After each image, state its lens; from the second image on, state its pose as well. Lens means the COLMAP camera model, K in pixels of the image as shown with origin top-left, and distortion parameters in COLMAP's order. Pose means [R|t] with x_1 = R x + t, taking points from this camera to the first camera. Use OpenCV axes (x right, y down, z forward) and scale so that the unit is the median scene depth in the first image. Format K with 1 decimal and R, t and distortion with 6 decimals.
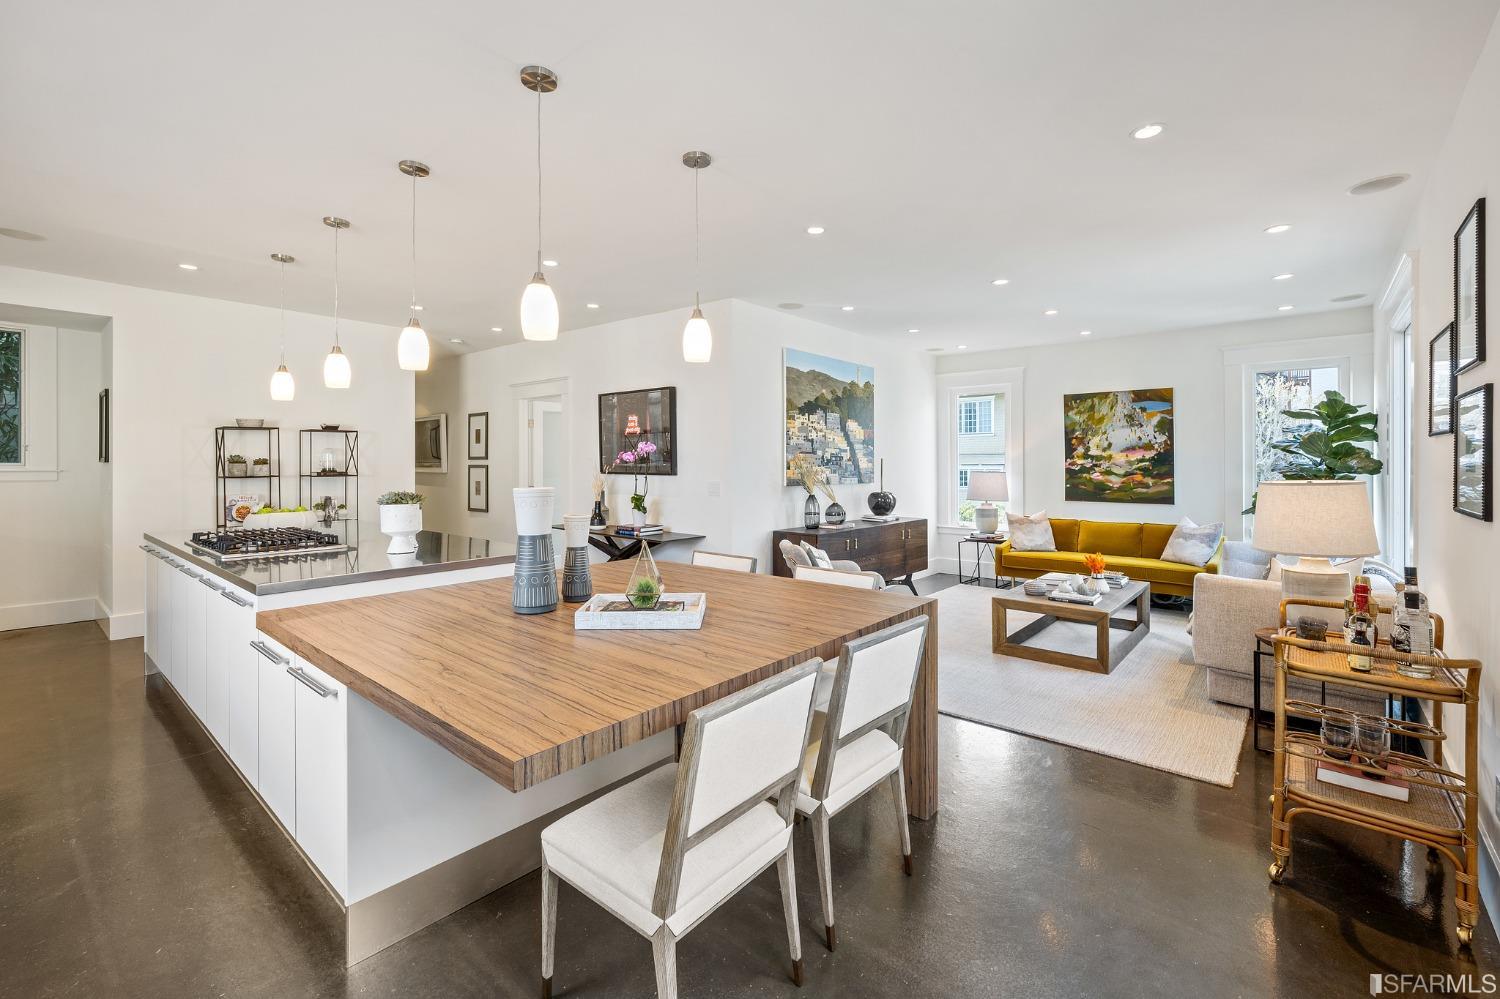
lens RADIAL K [[643.2, 0, 750.2], [0, 643.2, 456.8], [0, 0, 1]] dist [-0.000291, 0.000286]
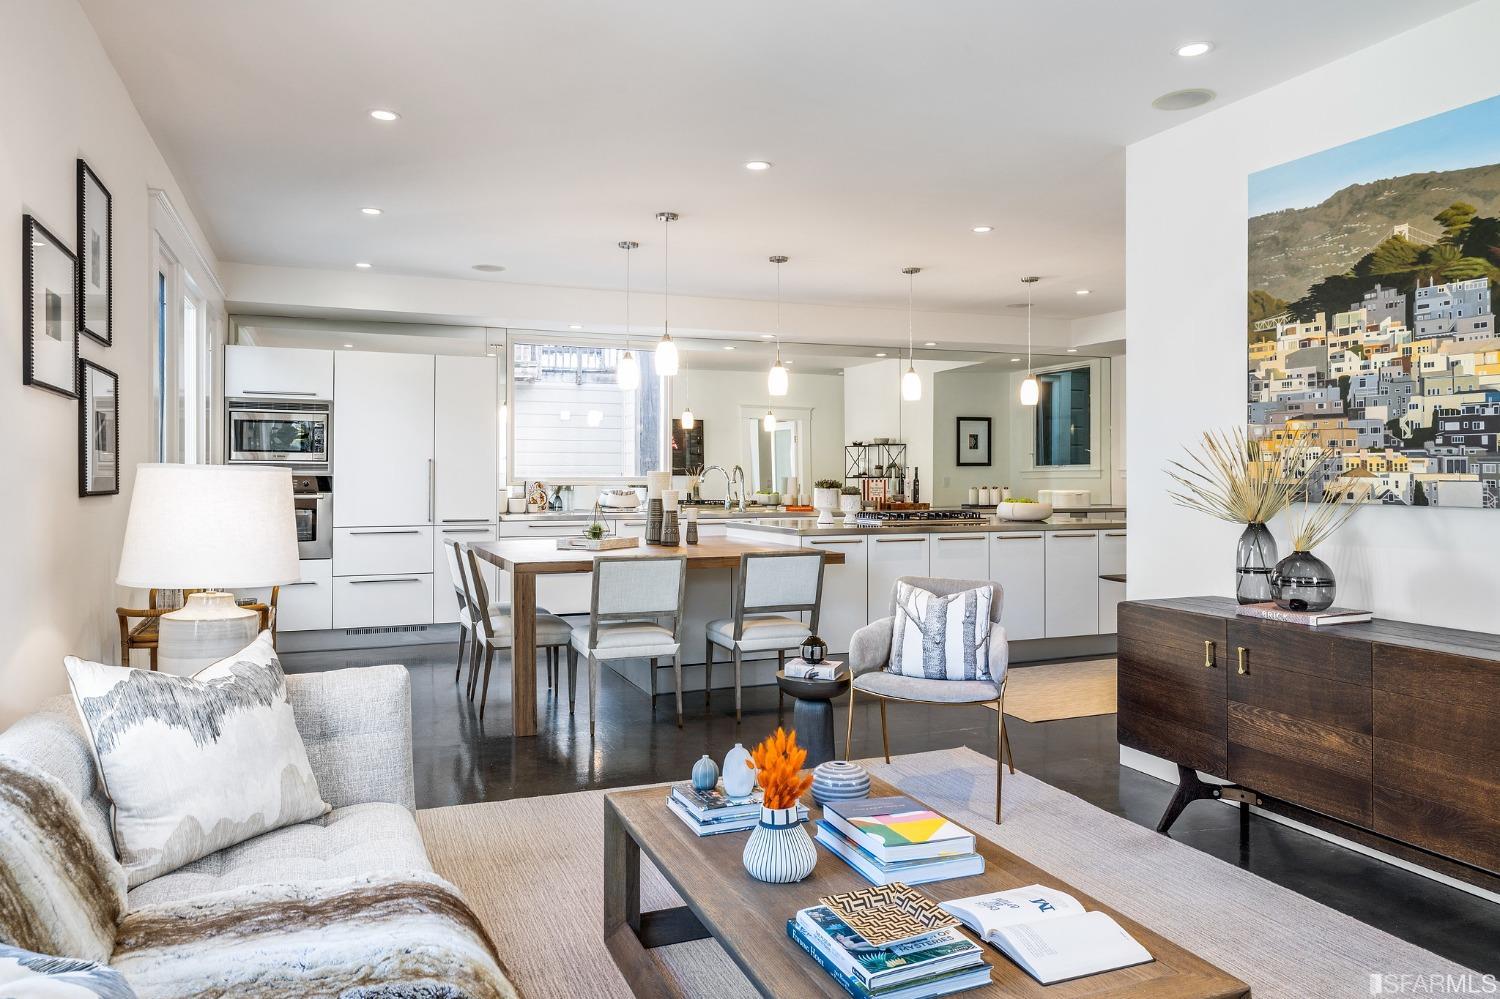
lens RADIAL K [[1025.4, 0, 748.2], [0, 1025.4, 467.7], [0, 0, 1]] dist [-0.000308, 0.000449]
pose [[-0.456160, -0.006621, -0.889873, 0.741427], [0.007345, 0.999910, -0.011205, 0.026746], [0.889868, -0.011647, -0.456070, 0.926012]]
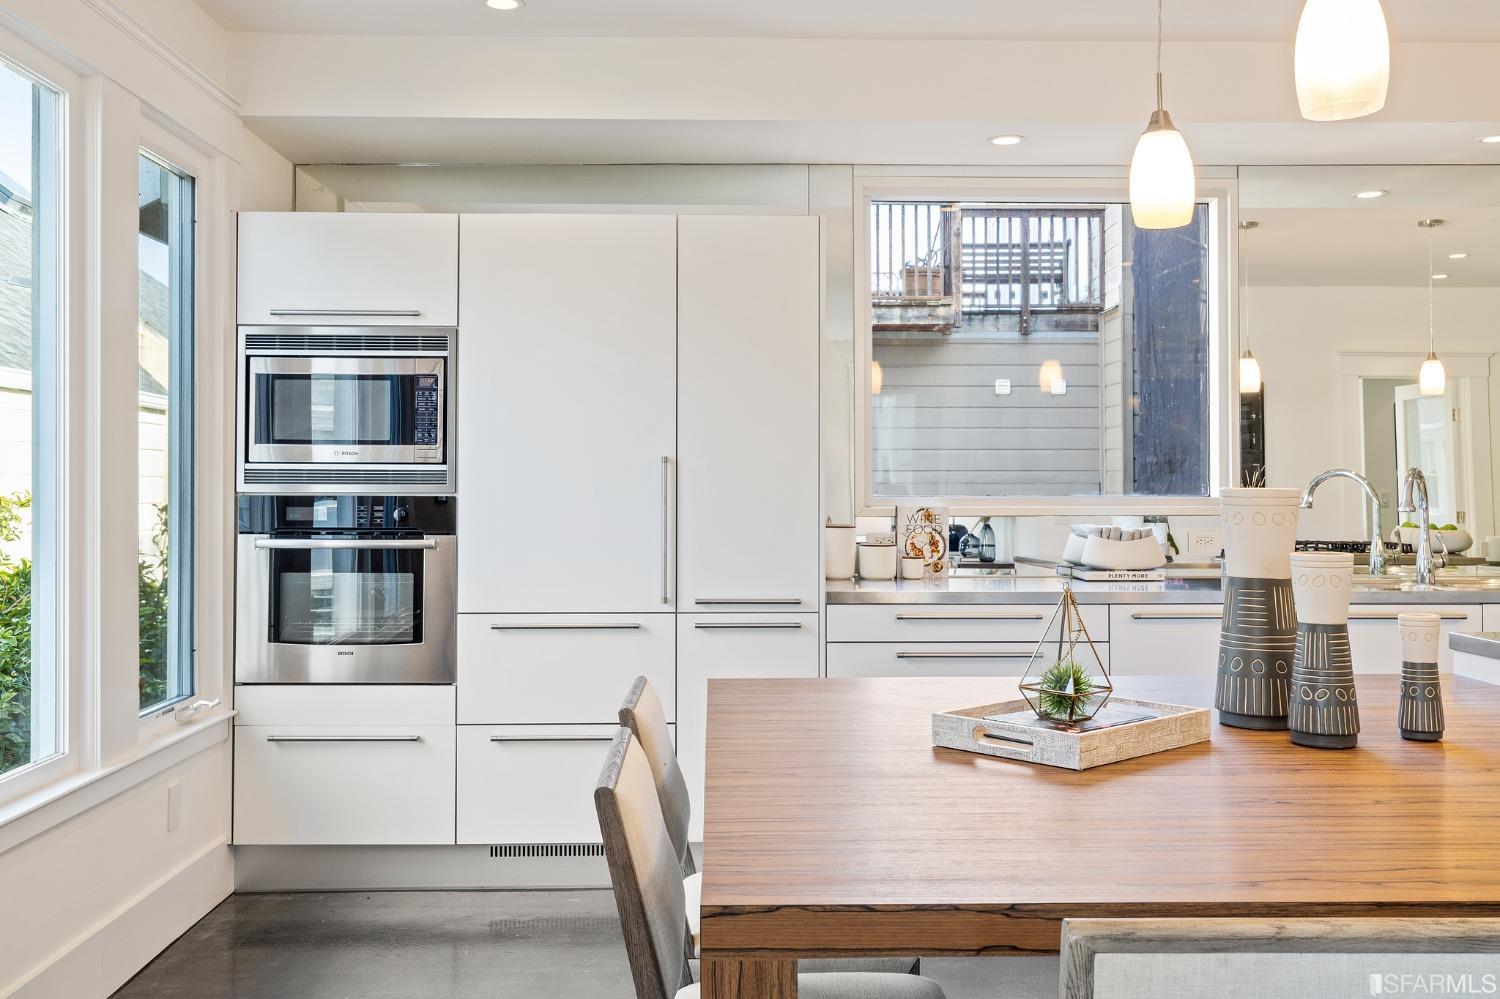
lens RADIAL K [[1380.7, 0, 744.2], [0, 1380.7, 456.3], [0, 0, 1]] dist [-0.004842, 0.018721]
pose [[-0.745501, -0.012090, -0.666395, 0.273090], [0.007657, 0.999614, -0.026700, 0.018668], [0.666461, -0.025007, -0.745121, 0.587465]]
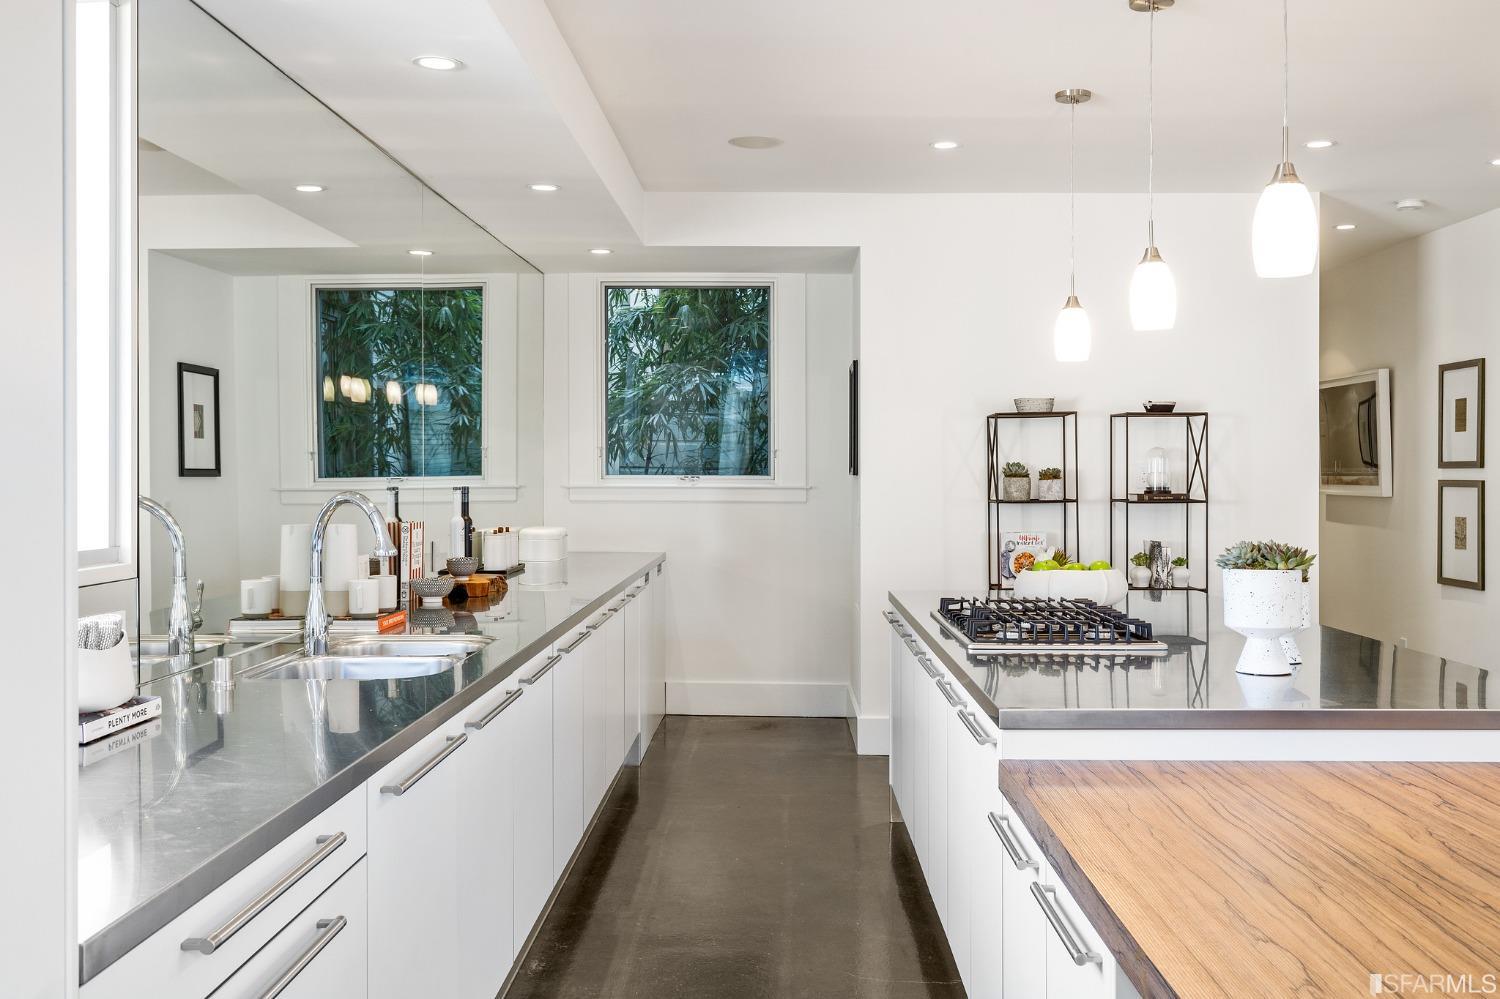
lens RADIAL K [[1376.7, 0, 749.0], [0, 1376.7, 481.7], [0, 0, 1]] dist [0.000519, 0.004440]
pose [[0.631332, 0.005059, -0.775496, -0.002696], [0.007491, 0.999892, 0.012621, -0.002513], [0.775477, -0.013777, 0.631226, 0.041437]]
